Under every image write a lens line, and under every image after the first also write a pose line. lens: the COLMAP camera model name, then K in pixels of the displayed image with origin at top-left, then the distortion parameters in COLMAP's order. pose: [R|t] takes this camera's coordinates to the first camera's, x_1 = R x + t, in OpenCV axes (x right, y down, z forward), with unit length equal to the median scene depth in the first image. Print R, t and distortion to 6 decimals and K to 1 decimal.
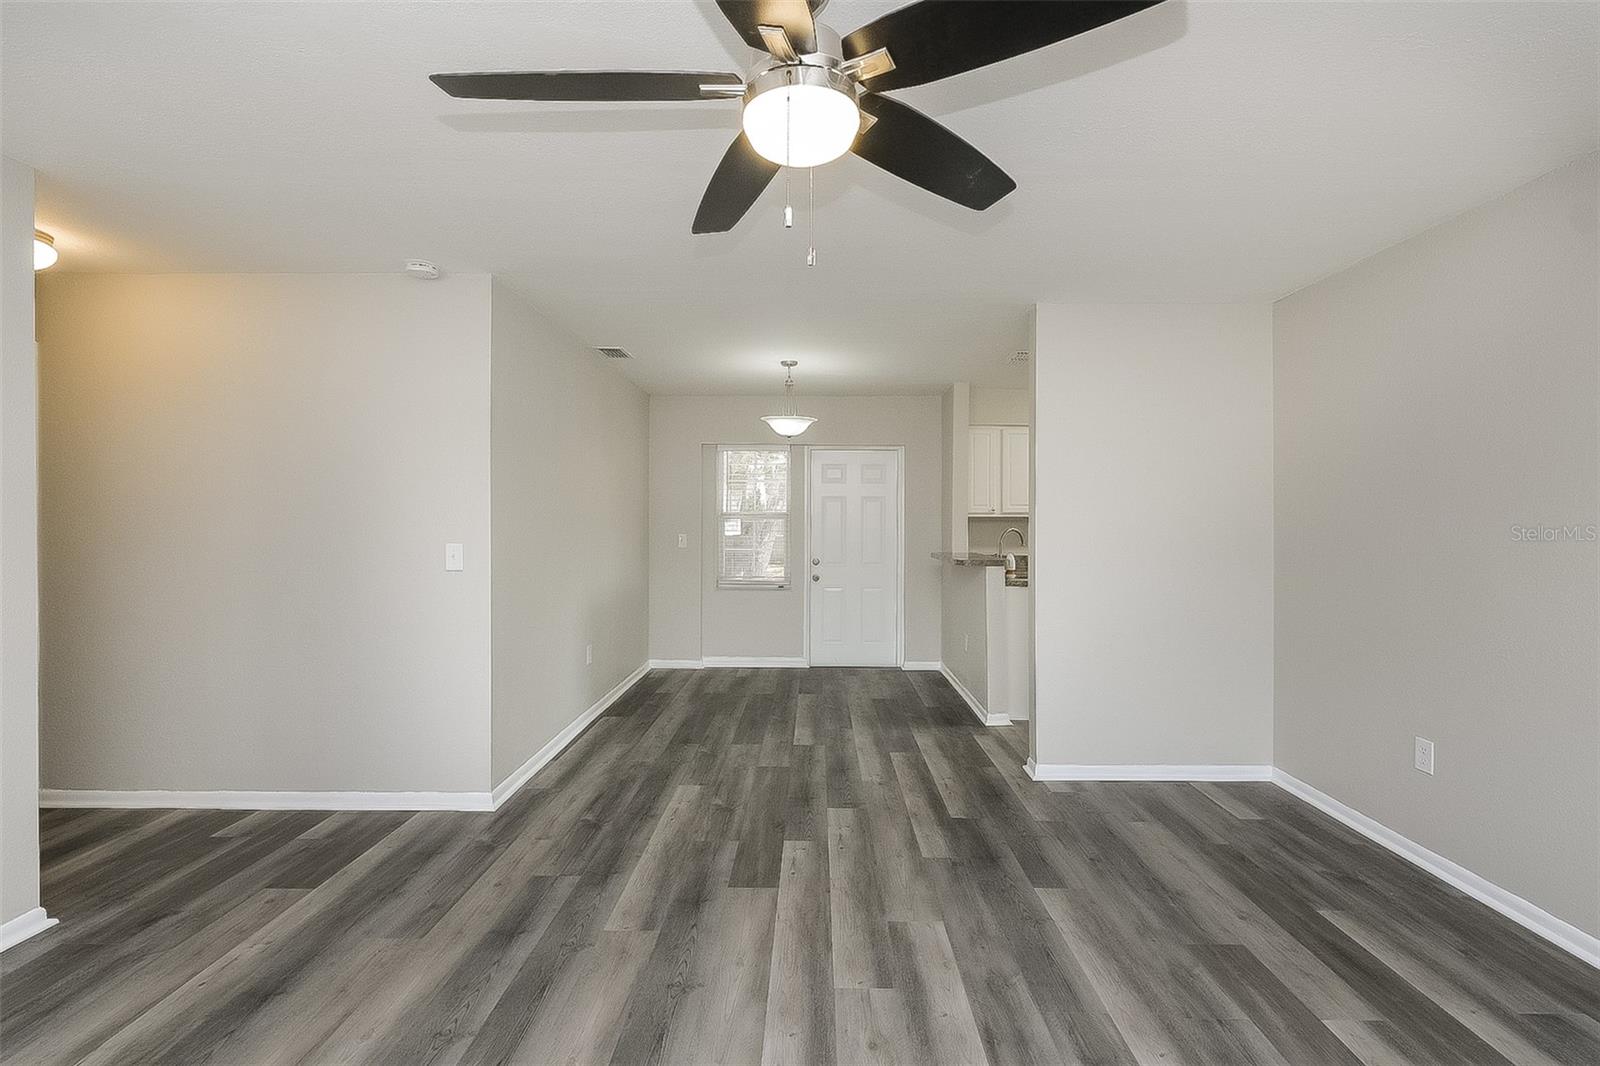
lens RADIAL K [[706.9, 0, 807.5], [0, 706.9, 533.2], [0, 0, 1]] dist [-0.000814, -0.000234]
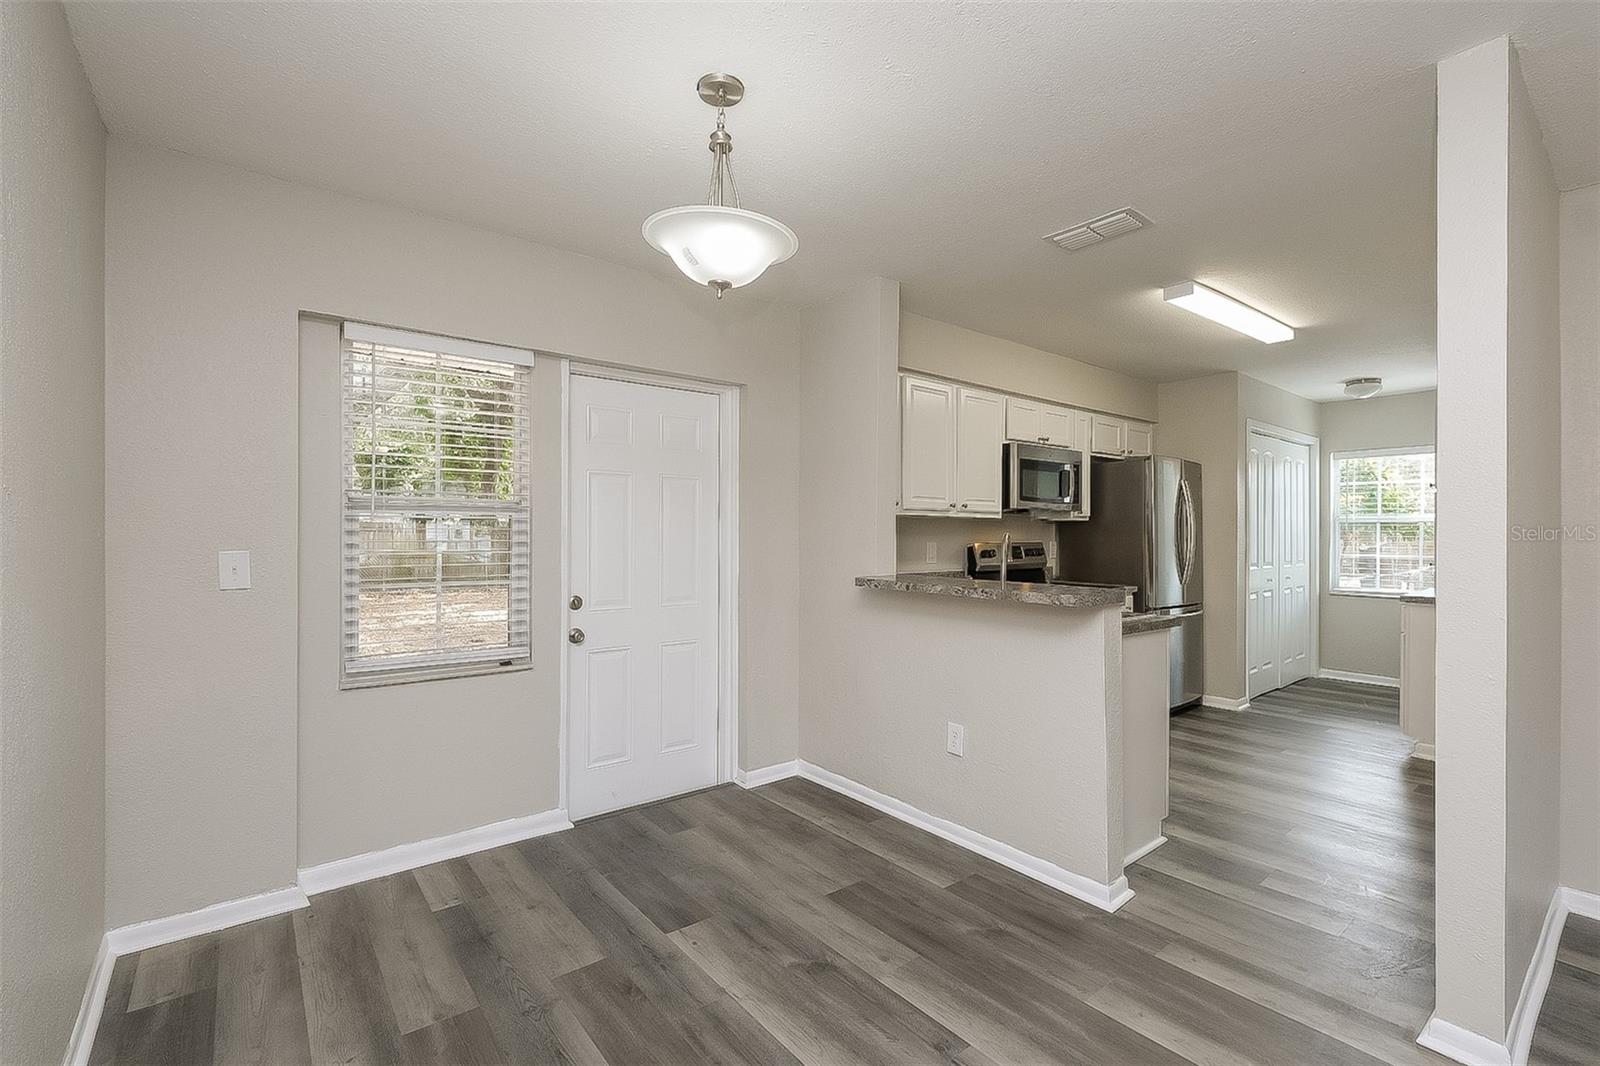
lens RADIAL K [[706.9, 0, 807.5], [0, 706.9, 533.2], [0, 0, 1]] dist [-0.000814, -0.000234]
pose [[0.768680, 0.000251, 0.639633, -0.217538], [0.003934, 0.999979, -0.005119, -0.005304], [-0.639621, 0.006451, 0.768663, 0.637098]]
